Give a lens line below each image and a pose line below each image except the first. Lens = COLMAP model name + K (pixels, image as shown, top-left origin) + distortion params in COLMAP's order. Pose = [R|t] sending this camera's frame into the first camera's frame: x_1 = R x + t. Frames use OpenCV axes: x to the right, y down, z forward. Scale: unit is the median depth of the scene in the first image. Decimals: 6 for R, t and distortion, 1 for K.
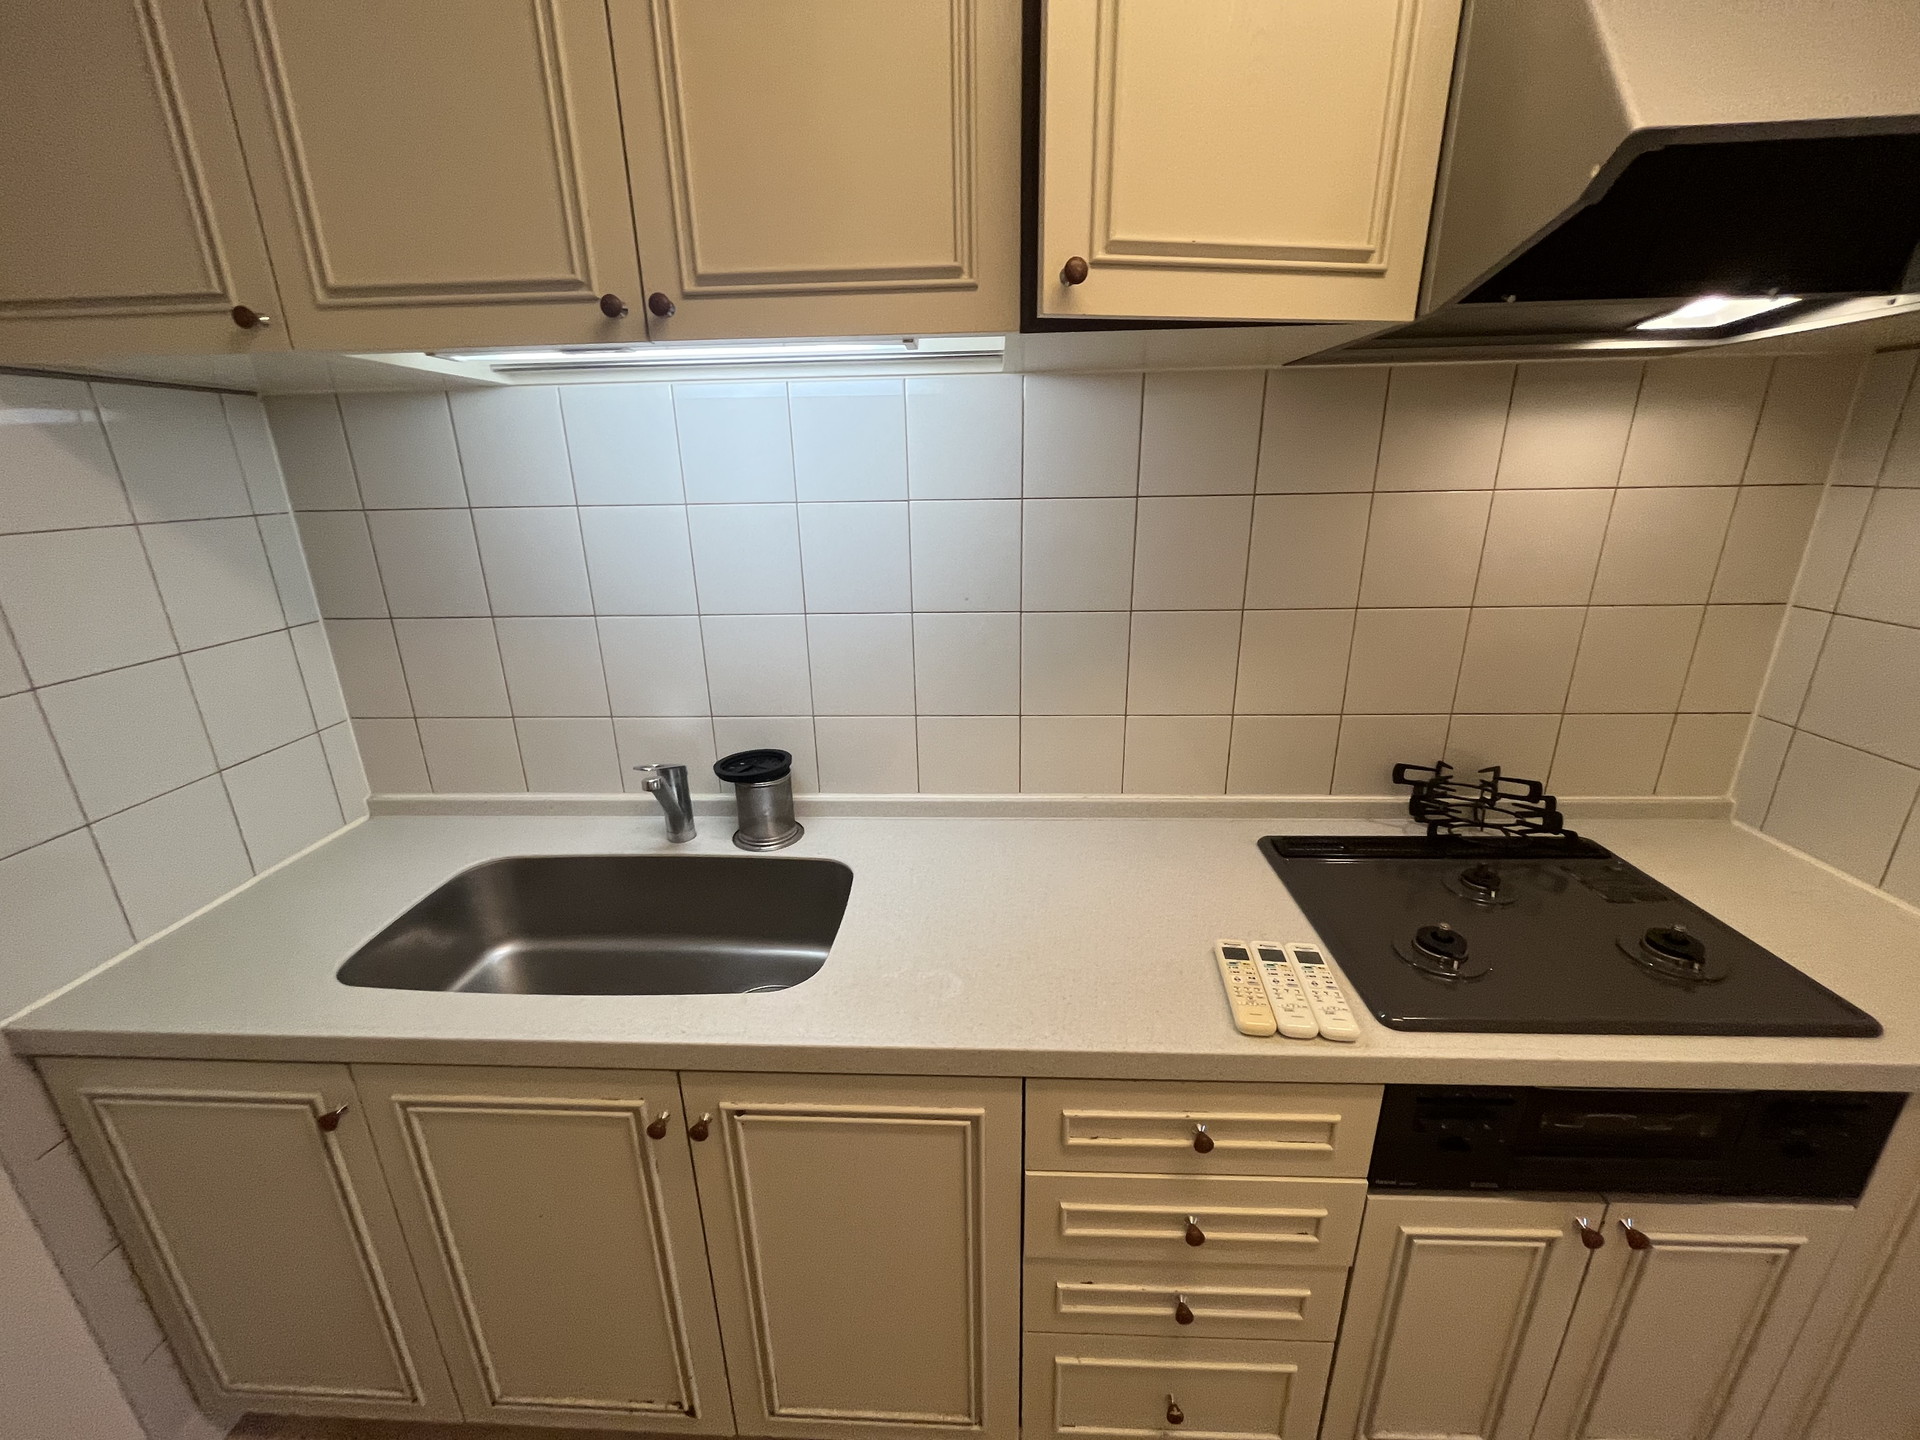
lens RADIAL K [[778.4, 0, 956.4], [0, 778.4, 723.4], [0, 0, 1]] dist [-0.000631, -0.000195]
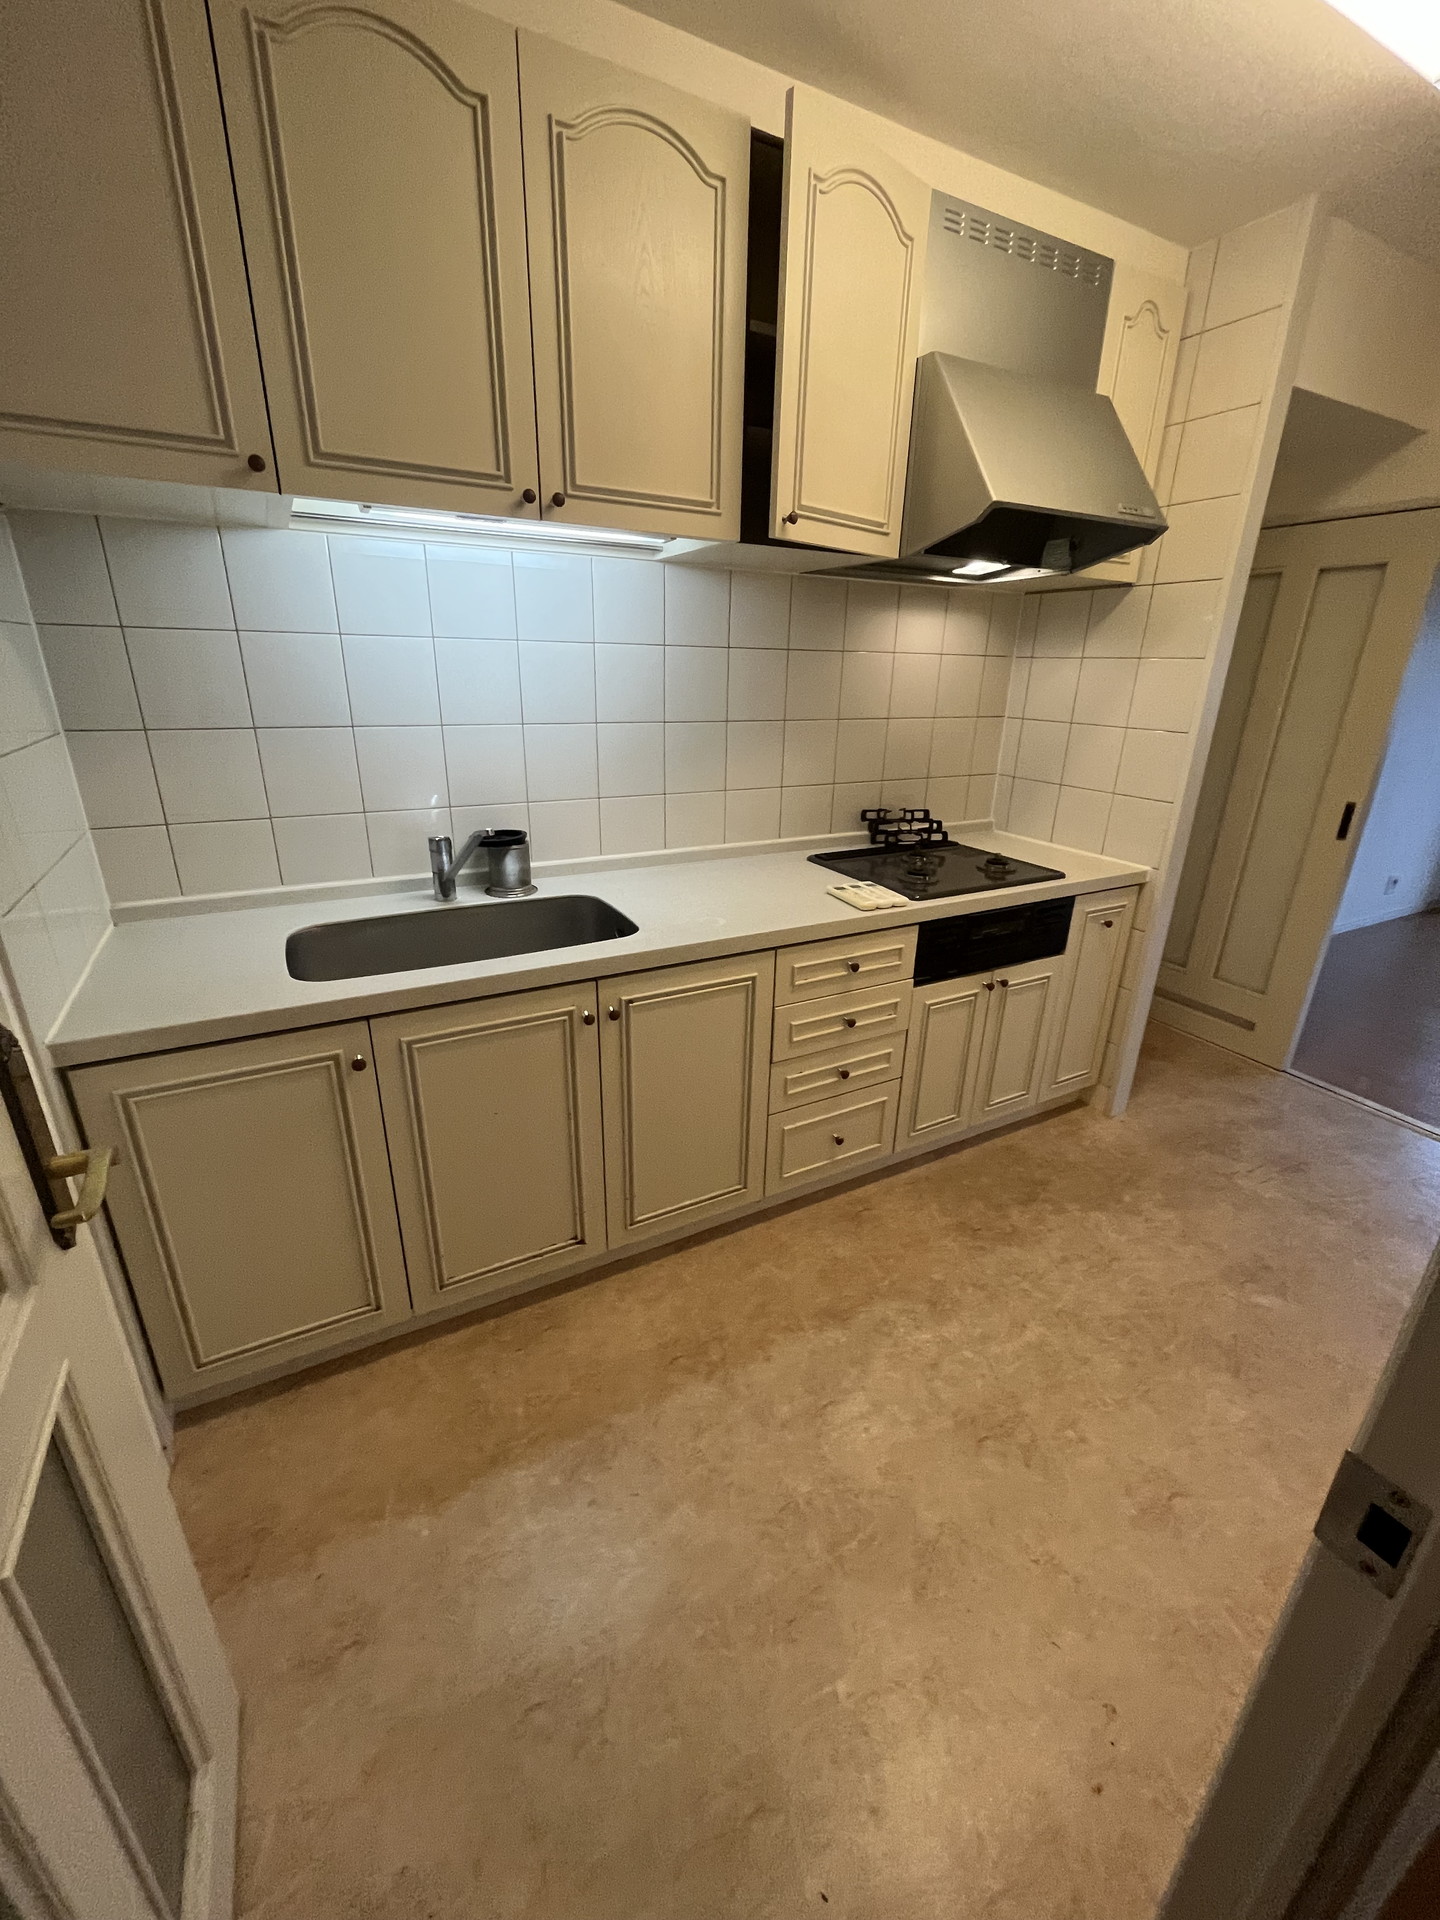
lens RADIAL K [[778.4, 0, 720.0], [0, 778.4, 960.0], [0, 0, 1]] dist [-0.000631, -0.000195]
pose [[0.854883, -0.148445, 0.497130, -0.860608], [0.128734, 0.988920, 0.073920, 0.289633], [-0.502595, 0.000804, 0.864522, -0.495699]]
